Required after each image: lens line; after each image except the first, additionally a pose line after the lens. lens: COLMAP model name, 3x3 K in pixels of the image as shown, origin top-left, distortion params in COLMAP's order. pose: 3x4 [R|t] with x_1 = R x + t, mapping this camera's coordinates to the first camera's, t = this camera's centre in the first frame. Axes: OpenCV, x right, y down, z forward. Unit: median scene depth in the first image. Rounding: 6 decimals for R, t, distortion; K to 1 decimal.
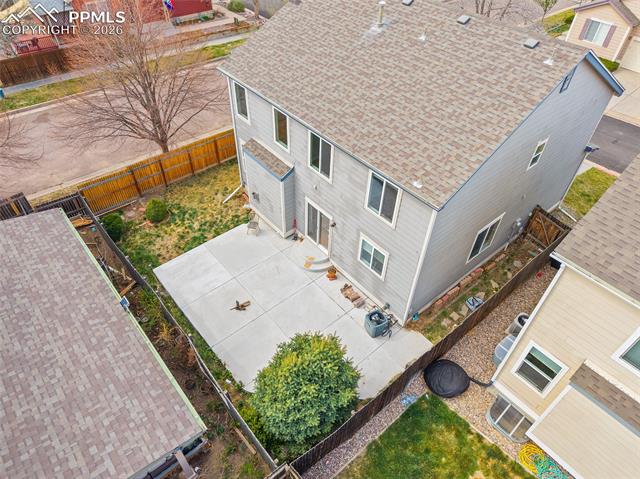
lens RADIAL K [[430.7, 0, 317.3], [0, 430.7, 240.1], [0, 0, 1]] dist [0.004855, -0.011021]
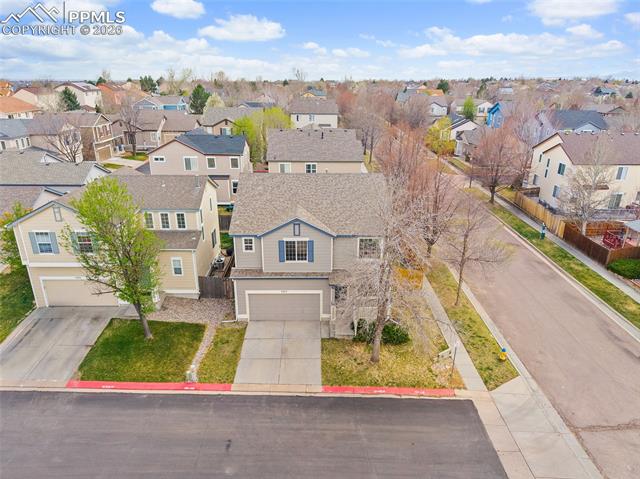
lens RADIAL K [[430.7, 0, 322.4], [0, 430.7, 235.1], [0, 0, 1]] dist [0.004855, -0.011021]
pose [[-0.623382, 0.248524, -0.741371, 1.803030], [-0.561669, 0.517309, 0.645693, -1.699711], [0.543988, 0.818918, -0.182893, 1.569126]]
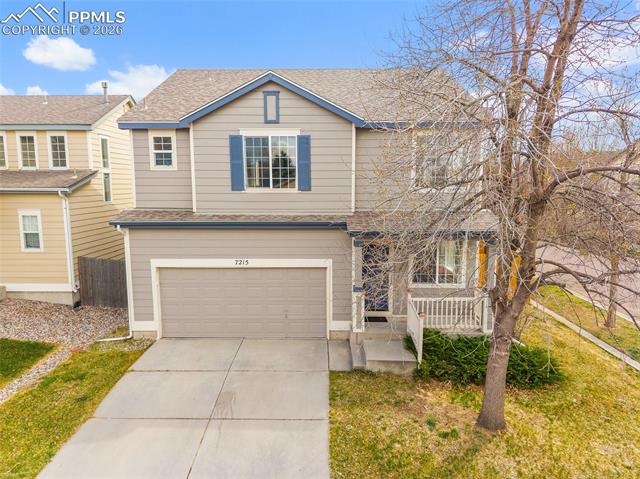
lens RADIAL K [[430.7, 0, 321.6], [0, 430.7, 240.0], [0, 0, 1]] dist [0.004855, -0.011021]
pose [[-0.643893, 0.083359, -0.760561, 1.109770], [-0.543142, 0.650328, 0.531103, -0.828148], [0.538886, 0.755066, -0.373466, 1.679698]]
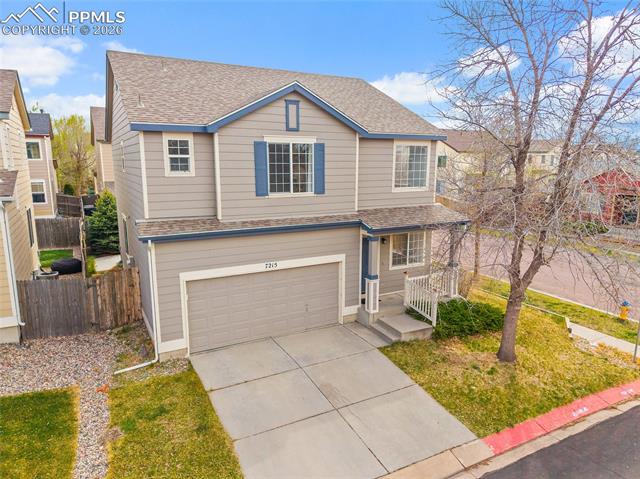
lens RADIAL K [[430.7, 0, 321.7], [0, 430.7, 241.0], [0, 0, 1]] dist [0.004855, -0.011021]
pose [[-0.184239, 0.161824, -0.969468, 1.365070], [-0.692461, 0.678627, 0.244873, -0.606389], [0.697534, 0.716434, -0.012973, 1.388902]]
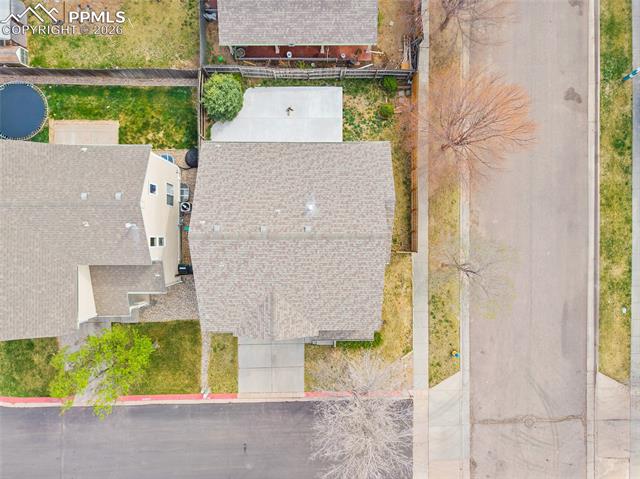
lens RADIAL K [[430.7, 0, 322.5], [0, 430.7, 239.2], [0, 0, 1]] dist [0.004855, -0.011021]
pose [[-0.637403, 0.769902, -0.031097, 0.243342], [-0.560916, -0.435956, 0.703787, -1.606668], [0.528290, 0.466039, 0.709730, -0.031001]]
